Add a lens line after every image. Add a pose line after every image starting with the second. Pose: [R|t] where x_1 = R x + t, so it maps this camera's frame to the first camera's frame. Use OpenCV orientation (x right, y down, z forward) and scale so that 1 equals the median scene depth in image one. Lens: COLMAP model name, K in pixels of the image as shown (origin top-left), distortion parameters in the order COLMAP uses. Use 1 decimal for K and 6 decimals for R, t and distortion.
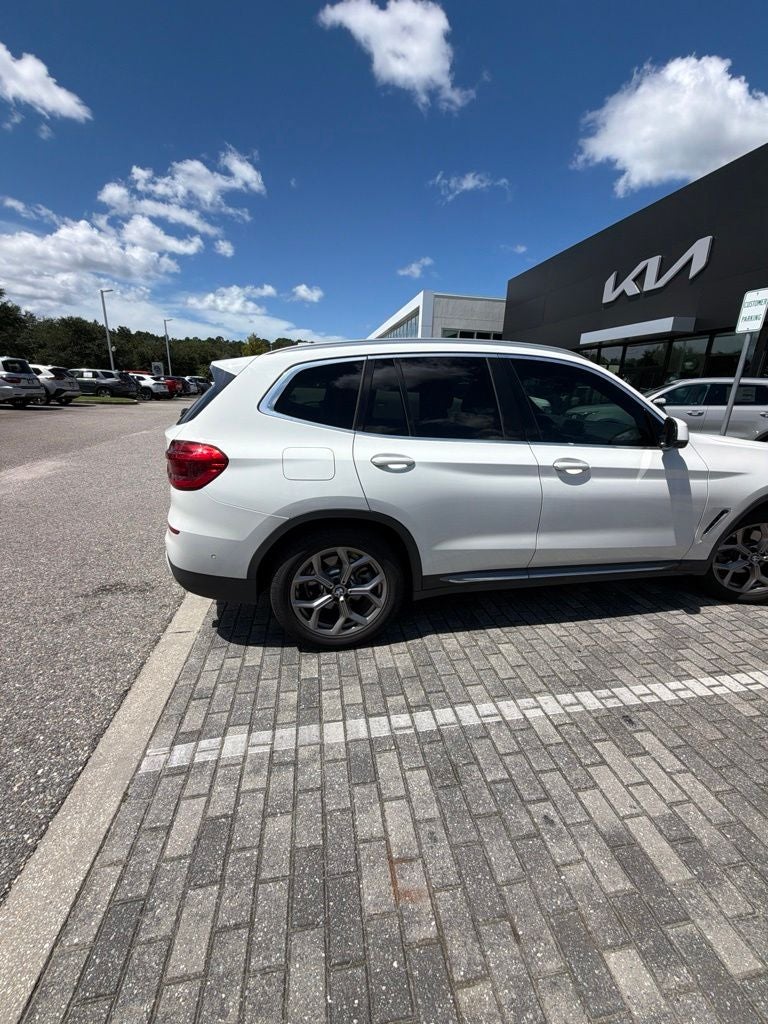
lens RADIAL K [[405.5, 0, 383.3], [0, 405.5, 512.7], [0, 0, 1]] dist [-0.000732, 0.000101]
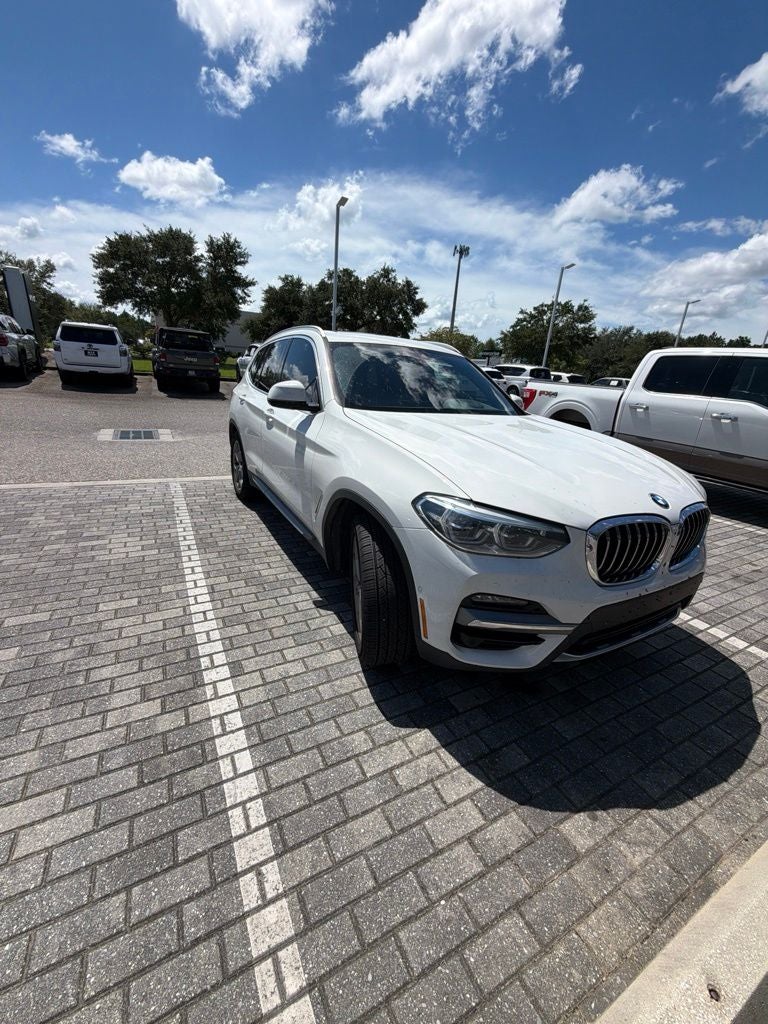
lens RADIAL K [[403.9, 0, 383.9], [0, 403.9, 518.6], [0, 0, 1]] dist [0.000547, 0.000663]
pose [[0.322423, 0.321132, -0.890459, 1.895099], [-0.336882, 0.918035, 0.209097, -0.206392], [0.884621, 0.232562, 0.404179, 0.879349]]
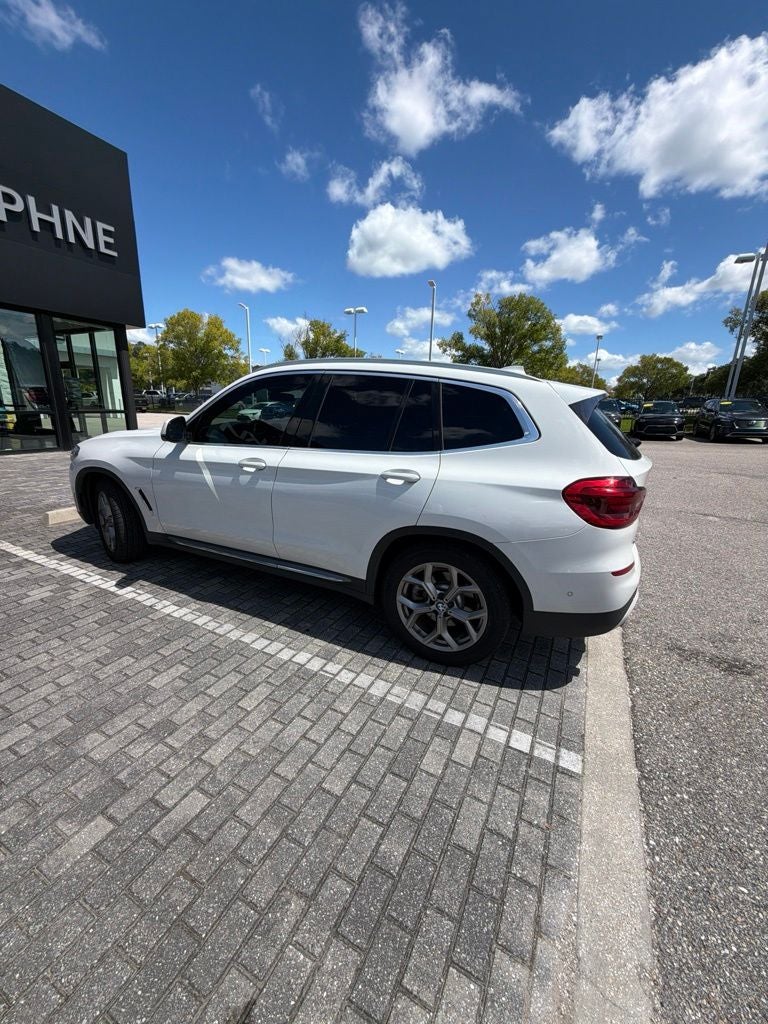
lens RADIAL K [[407.2, 0, 383.3], [0, 407.2, 512.8], [0, 0, 1]] dist [0.000096, -0.000339]
pose [[-0.801244, -0.206419, 0.561604, -0.668080], [0.120588, 0.863638, 0.489477, -0.752460], [-0.586060, 0.459913, -0.667094, 2.394824]]
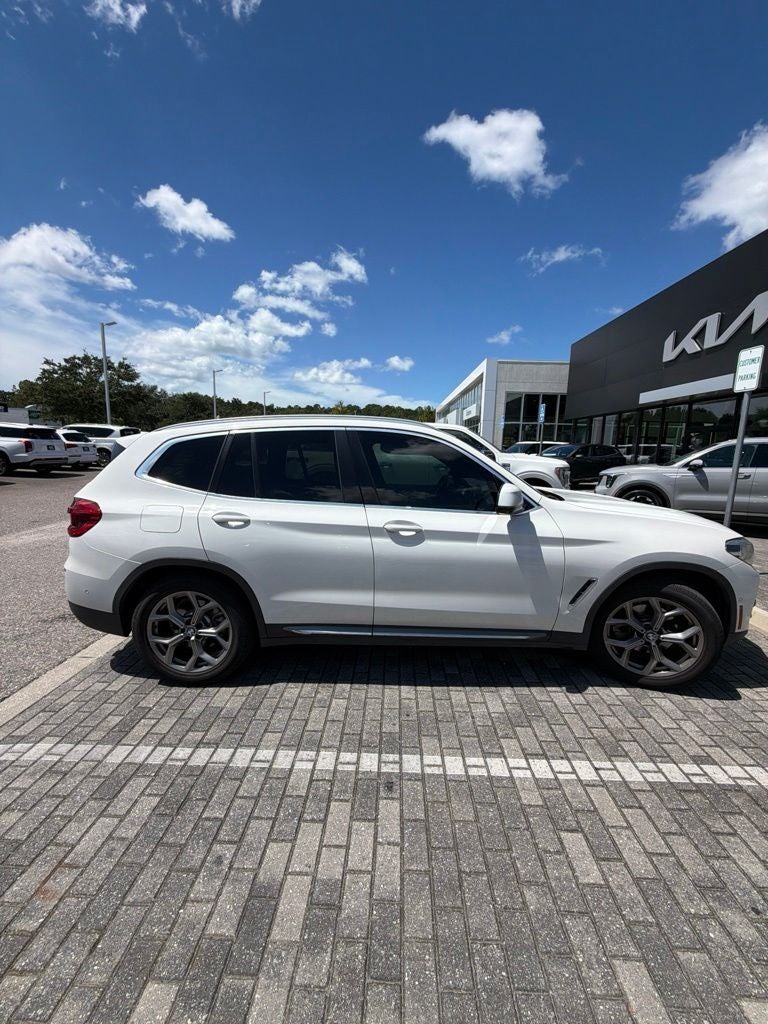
lens RADIAL K [[407.2, 0, 383.3], [0, 407.2, 512.8], [0, 0, 1]] dist [0.000096, -0.000339]
pose [[0.979501, 0.025816, -0.199777, 0.625930], [-0.053740, 0.989299, -0.135645, -0.006906], [0.194137, 0.143601, 0.970407, -0.042296]]
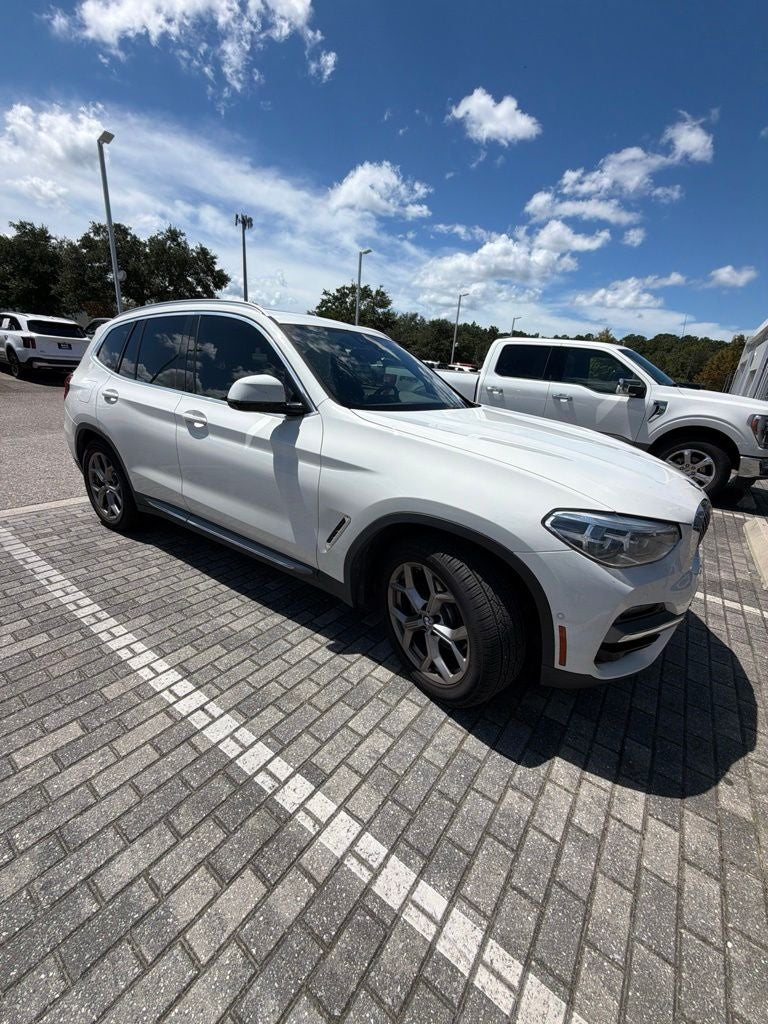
lens RADIAL K [[408.6, 0, 381.4], [0, 408.6, 512.5], [0, 0, 1]] dist [0.005320, 0.000142]
pose [[0.698404, 0.264823, -0.664907, 1.531725], [-0.264107, 0.958819, 0.104471, -0.119581], [0.665191, 0.102643, 0.739584, 0.577841]]
